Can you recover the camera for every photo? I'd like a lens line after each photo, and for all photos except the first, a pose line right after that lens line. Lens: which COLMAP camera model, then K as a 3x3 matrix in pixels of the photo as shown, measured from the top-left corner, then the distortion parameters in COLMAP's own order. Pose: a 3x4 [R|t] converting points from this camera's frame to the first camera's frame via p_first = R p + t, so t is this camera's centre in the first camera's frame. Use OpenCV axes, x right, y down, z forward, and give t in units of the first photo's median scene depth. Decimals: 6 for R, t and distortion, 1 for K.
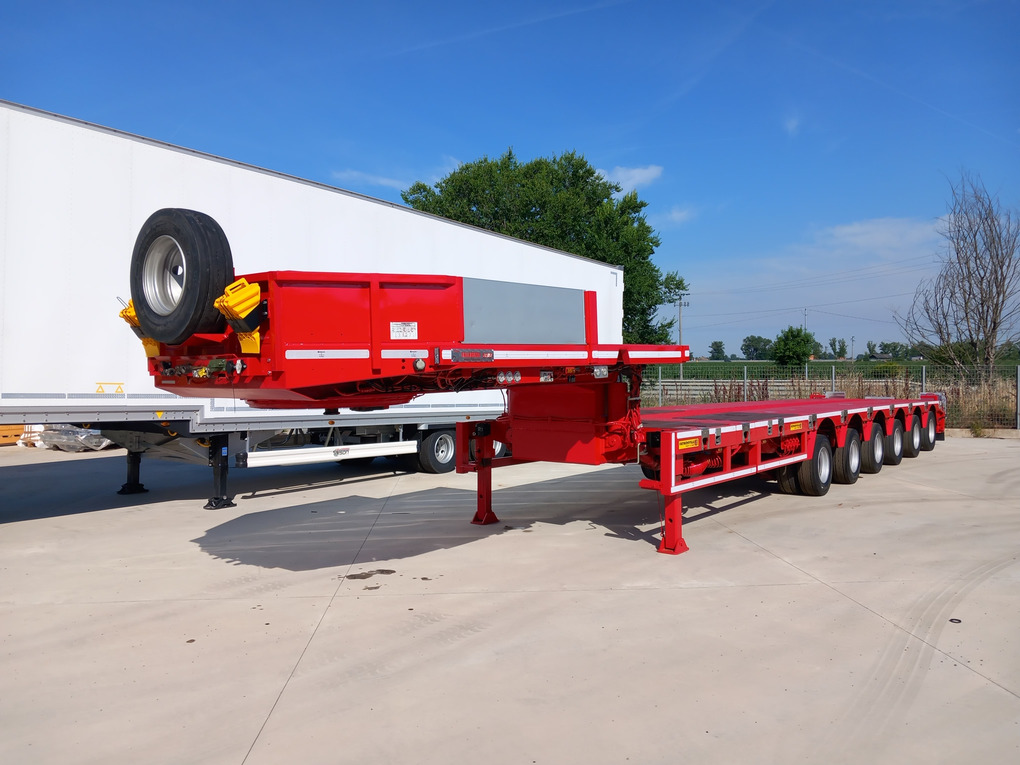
lens RADIAL K [[815.7, 0, 512.3], [0, 815.7, 381.1], [0, 0, 1]] dist [0.022325, -0.032690]
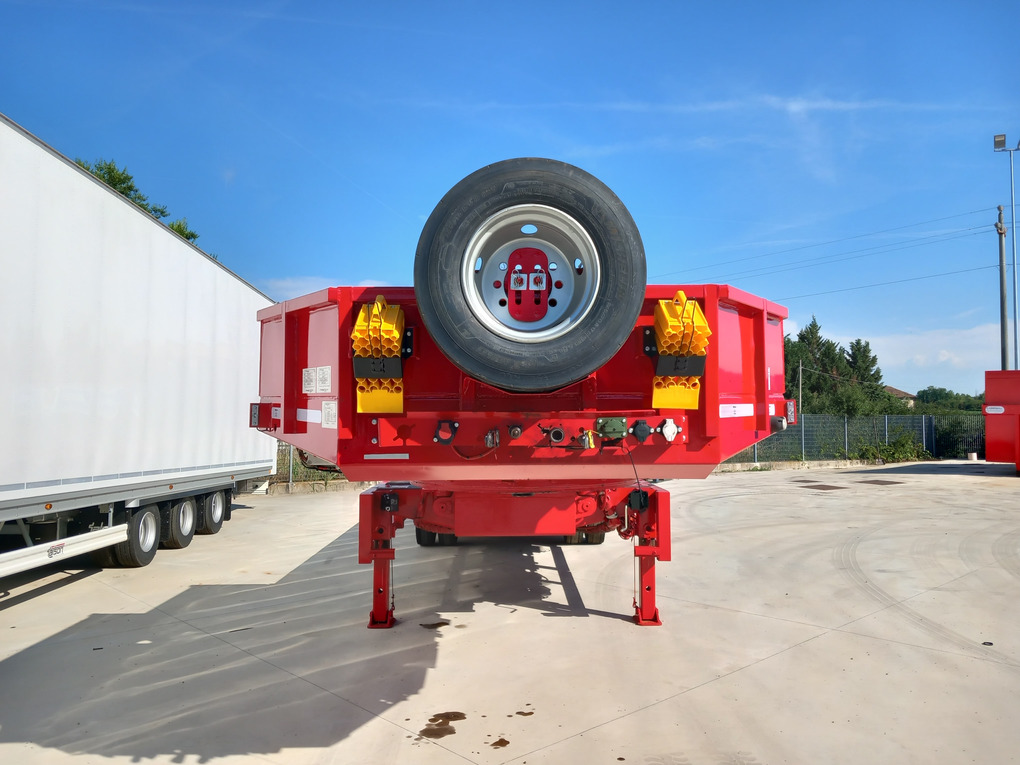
lens RADIAL K [[815.7, 0, 502.5], [0, 815.7, 383.0], [0, 0, 1]] dist [0.022325, -0.032690]
pose [[0.777741, 0.025430, 0.628070, -0.225687], [0.010805, 0.998493, -0.053808, -0.005840], [-0.628491, 0.048635, 0.776295, 0.161923]]
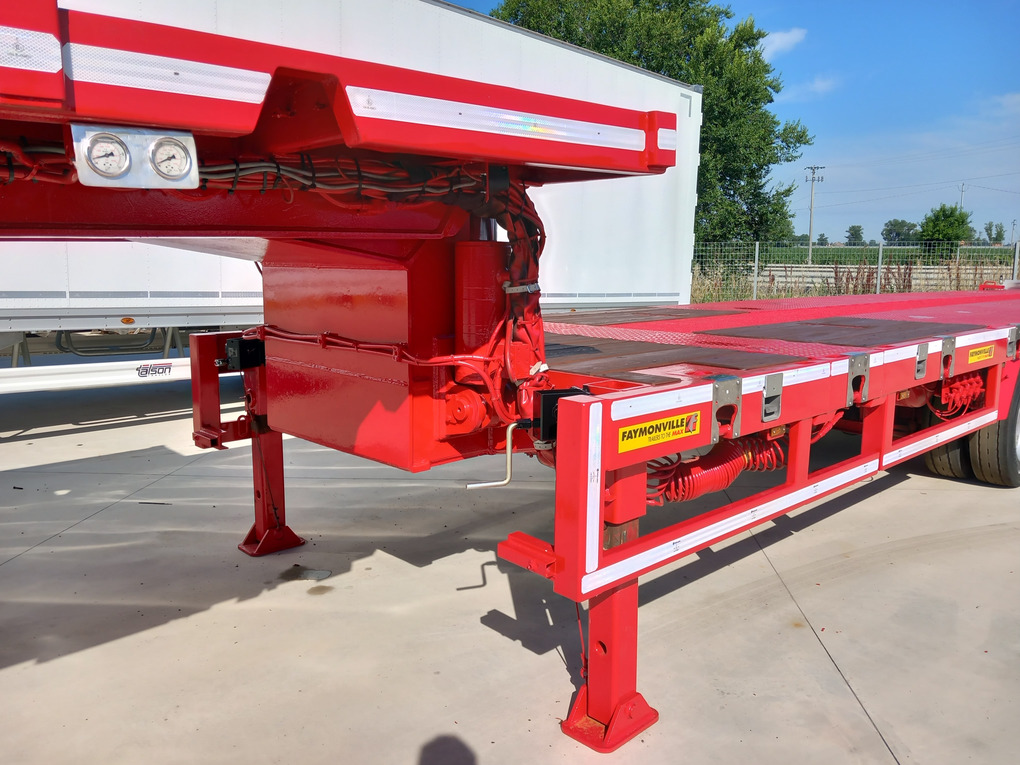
lens RADIAL K [[815.7, 0, 533.1], [0, 815.7, 385.8], [0, 0, 1]] dist [0.022325, -0.032690]
pose [[0.992257, 0.030200, -0.120473, 0.087395], [-0.012431, 0.989264, 0.145607, 0.005466], [0.123577, -0.142982, 0.981980, 0.291094]]
